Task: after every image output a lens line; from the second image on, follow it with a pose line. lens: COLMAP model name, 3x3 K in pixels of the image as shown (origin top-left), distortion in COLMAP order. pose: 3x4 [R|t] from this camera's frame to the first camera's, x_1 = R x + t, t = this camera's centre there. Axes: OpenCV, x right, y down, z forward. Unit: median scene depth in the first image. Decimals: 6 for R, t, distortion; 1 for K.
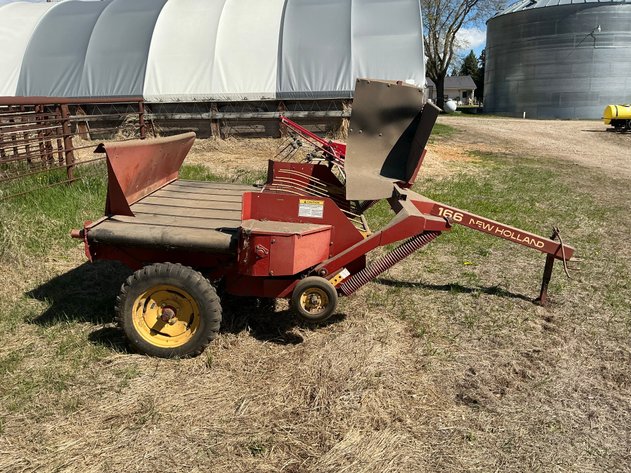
lens RADIAL K [[517.0, 0, 319.7], [0, 517.0, 238.9], [0, 0, 1]] dist [0.059394, -0.109987]
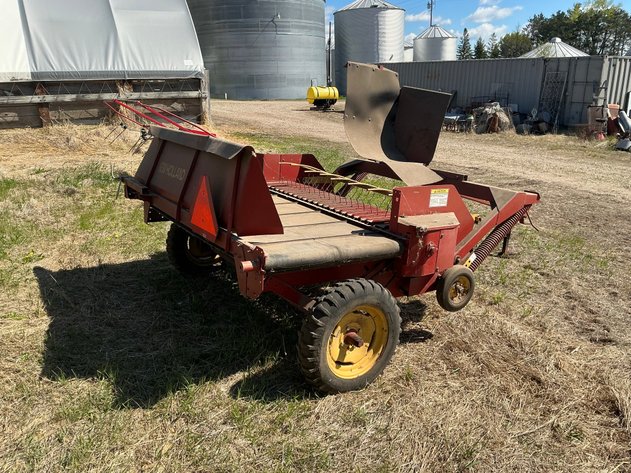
lens RADIAL K [[517.0, 0, 319.7], [0, 517.0, 238.9], [0, 0, 1]] dist [0.059394, -0.109987]
pose [[0.837104, -0.155772, 0.524397, -0.171619], [0.137839, 0.987733, 0.073371, -0.019950], [-0.529394, 0.010863, 0.848307, 0.068203]]
